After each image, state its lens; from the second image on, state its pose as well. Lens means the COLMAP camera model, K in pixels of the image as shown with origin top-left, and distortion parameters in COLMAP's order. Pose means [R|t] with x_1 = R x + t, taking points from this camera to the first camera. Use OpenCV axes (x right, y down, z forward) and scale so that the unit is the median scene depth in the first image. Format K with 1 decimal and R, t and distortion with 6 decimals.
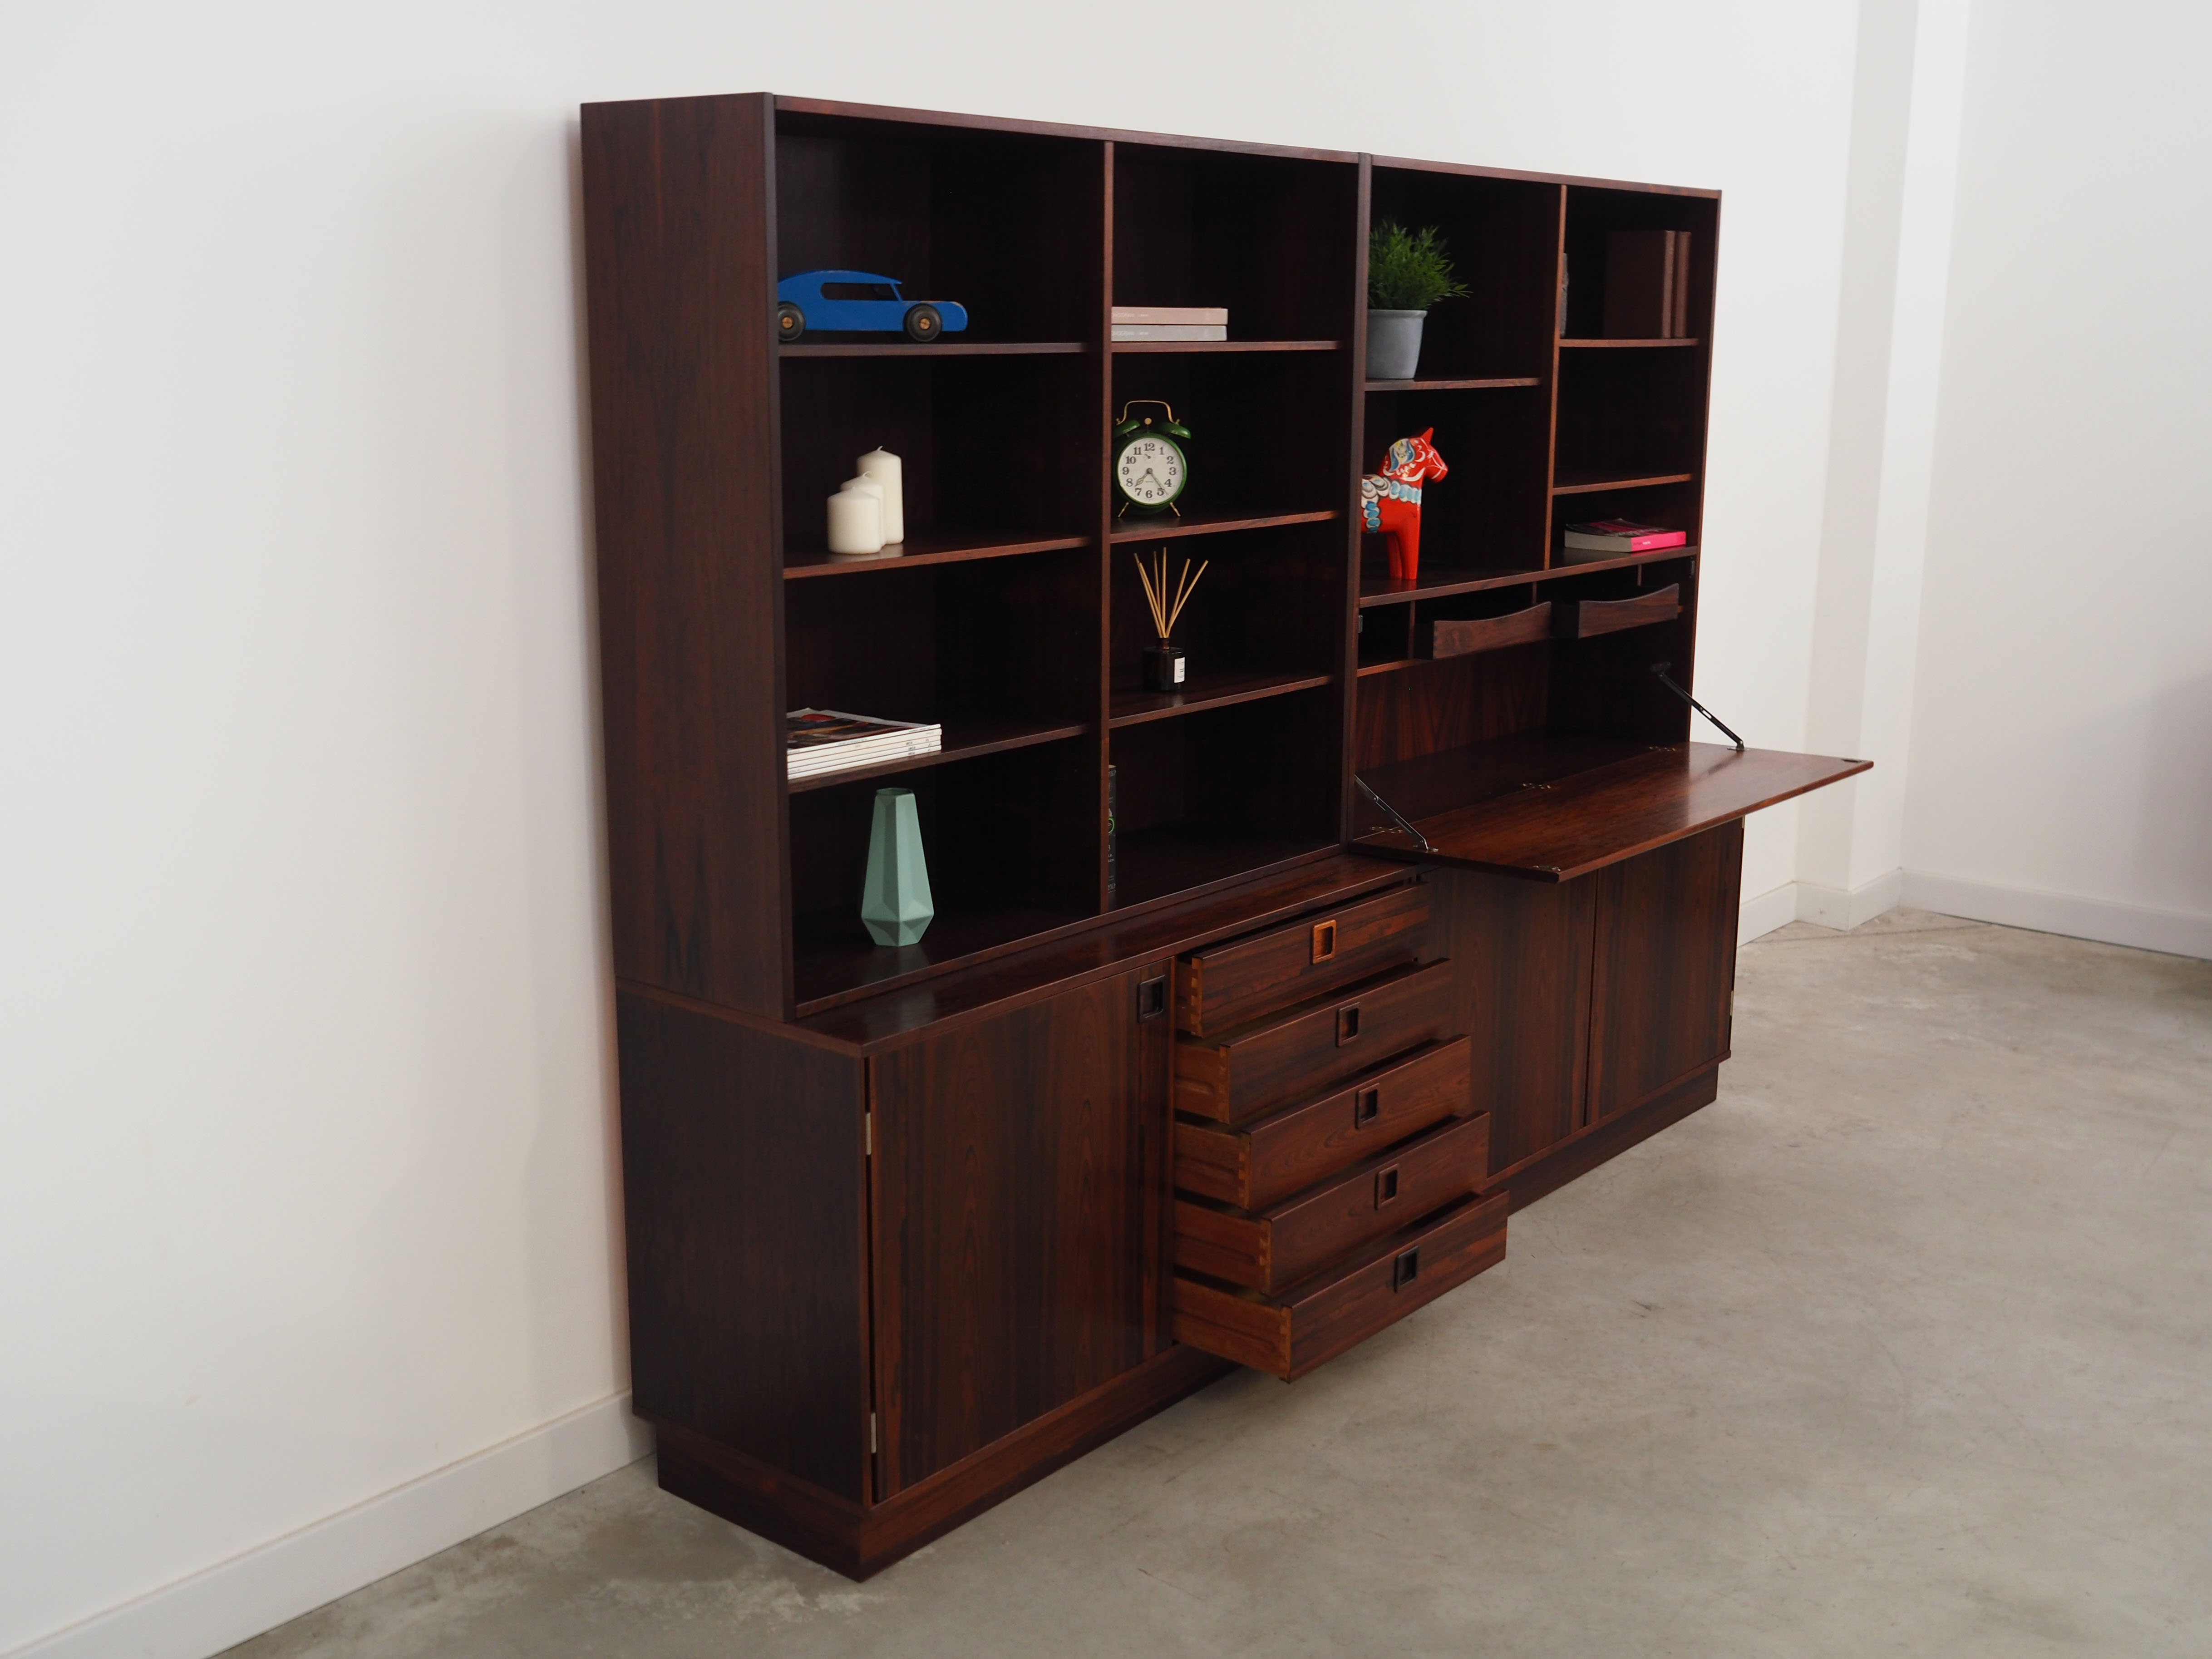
lens RADIAL K [[2291.9, 0, 1113.5], [0, 2291.9, 835.2], [0, 0, 1]] dist [-0.006579, 0.000000]
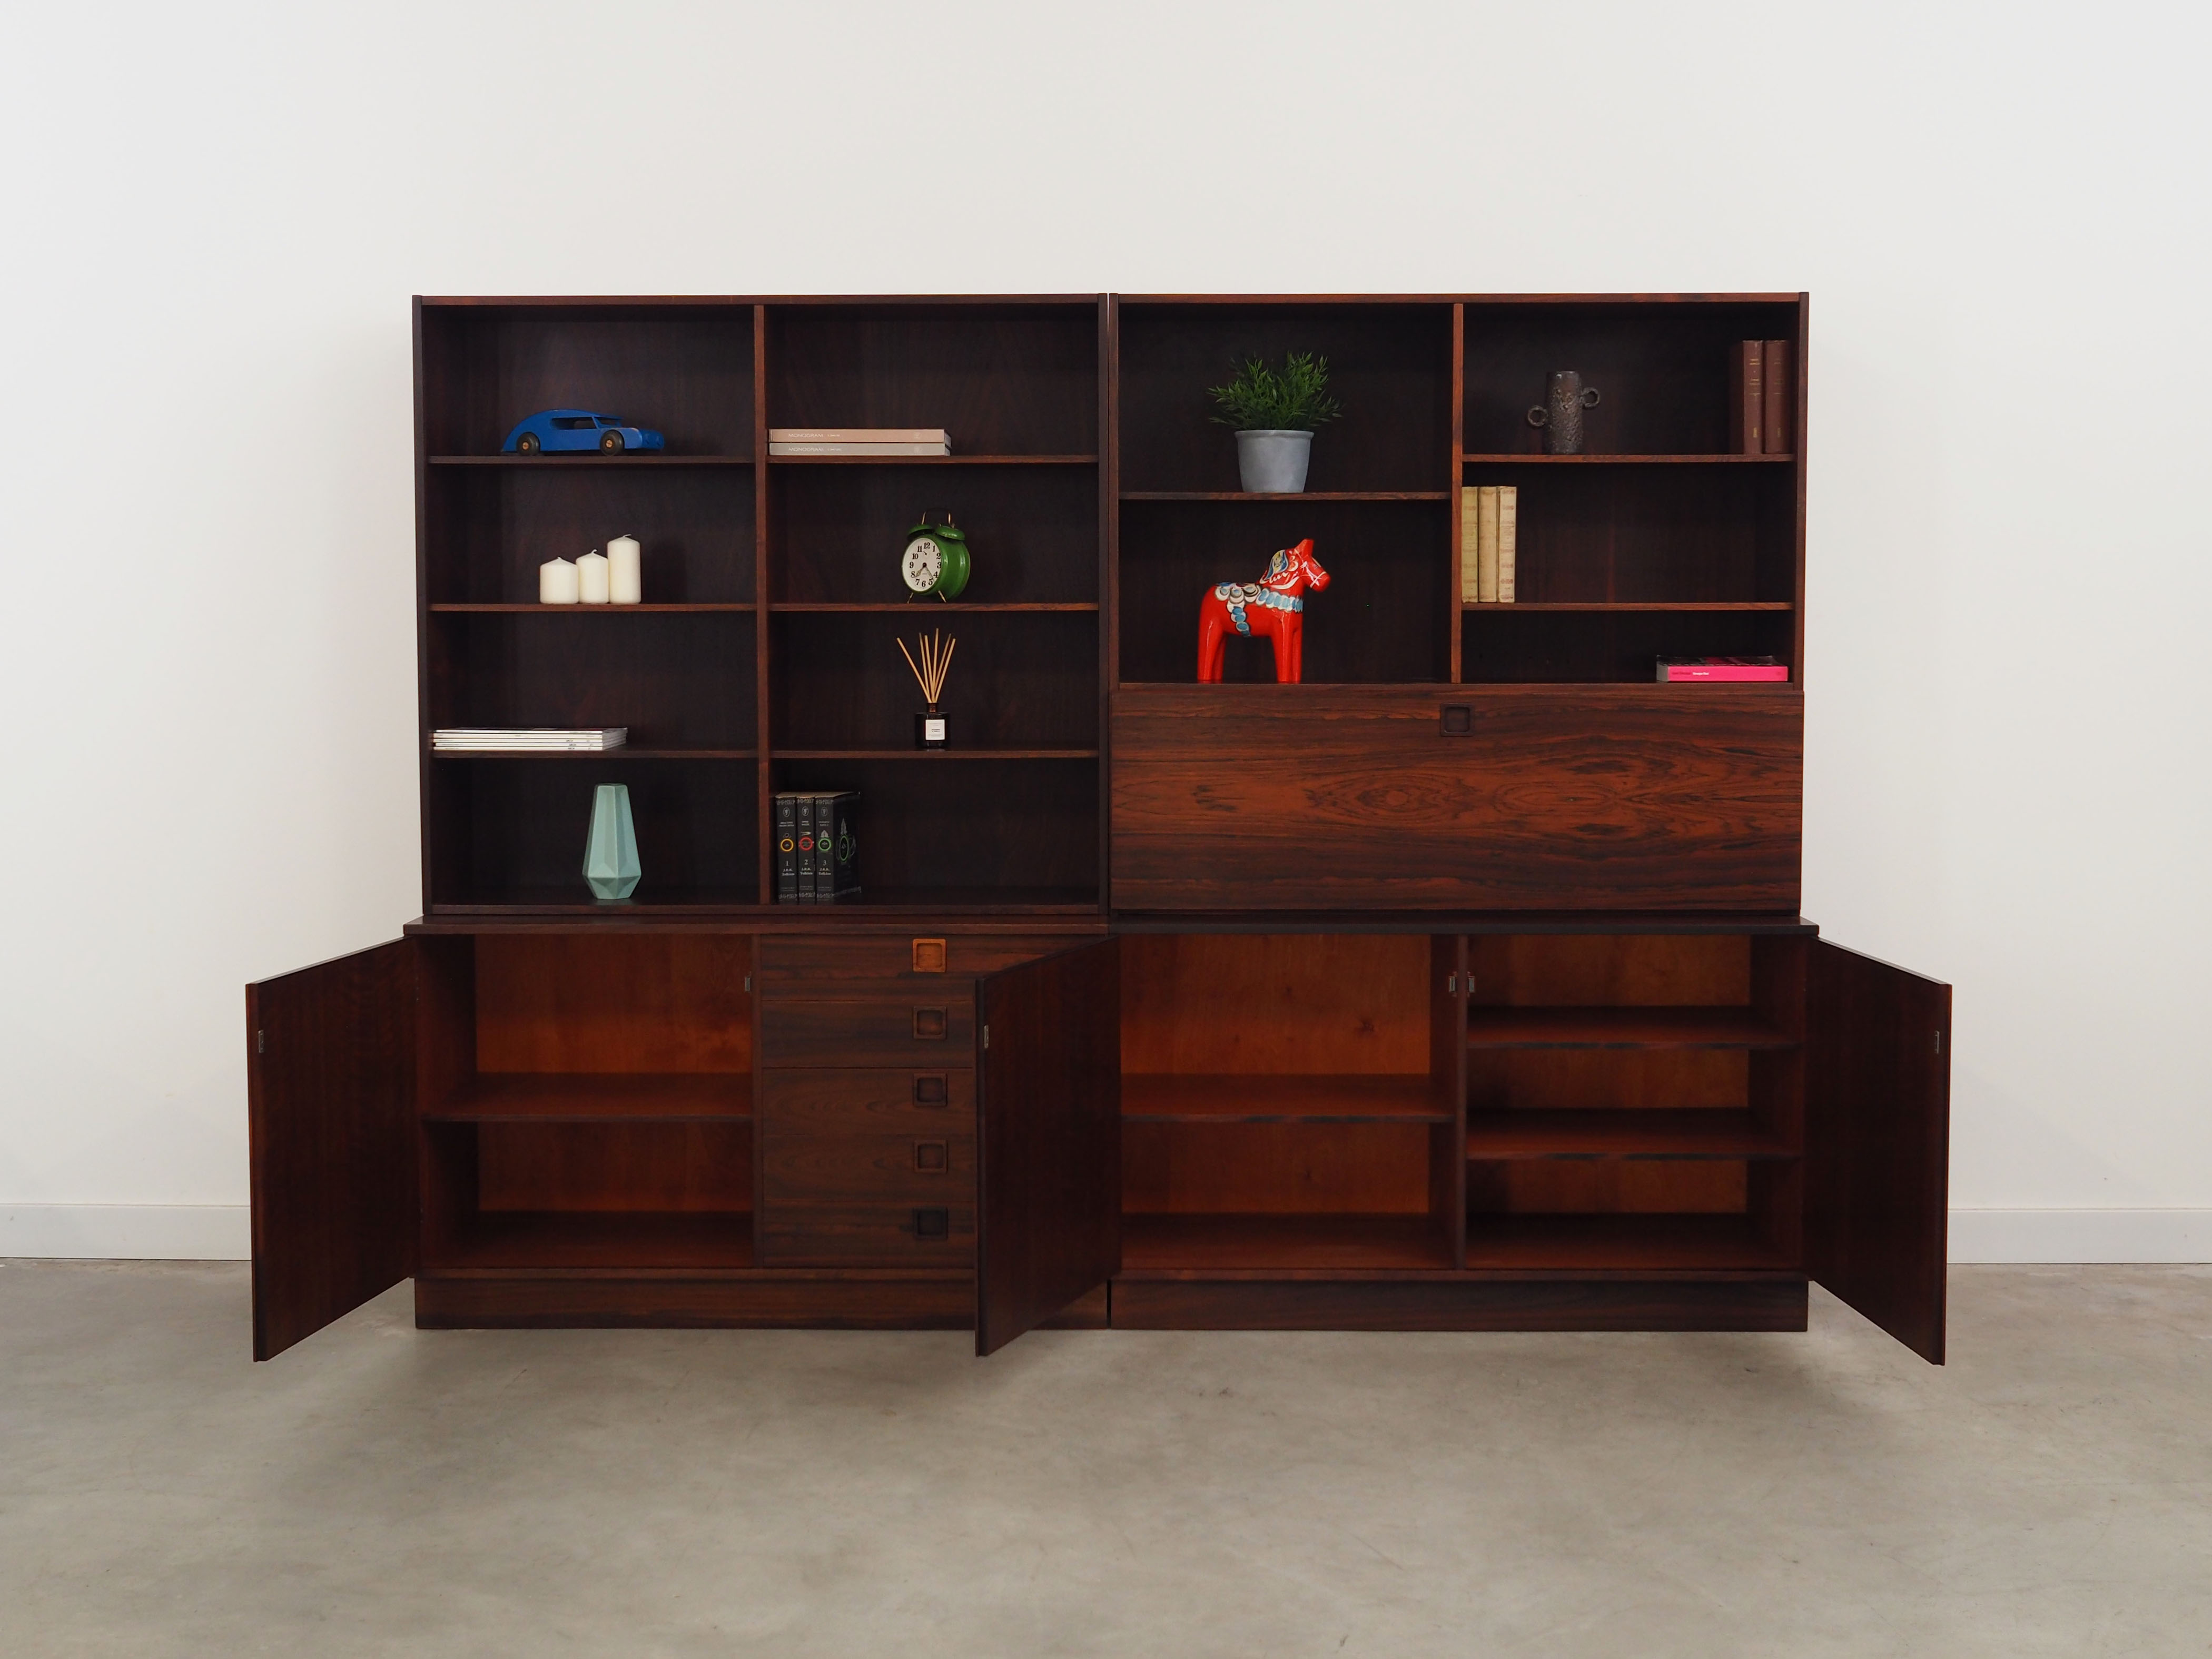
lens RADIAL K [[2598.0, 0, 1106.7], [0, 2598.0, 822.4], [0, 0, 1]] dist [-0.008929, 0.000000]
pose [[0.638909, 0.062792, -0.766716, 1.011837], [-0.164765, 0.984704, -0.056655, 0.032825], [0.751431, 0.162526, 0.639482, 0.192302]]
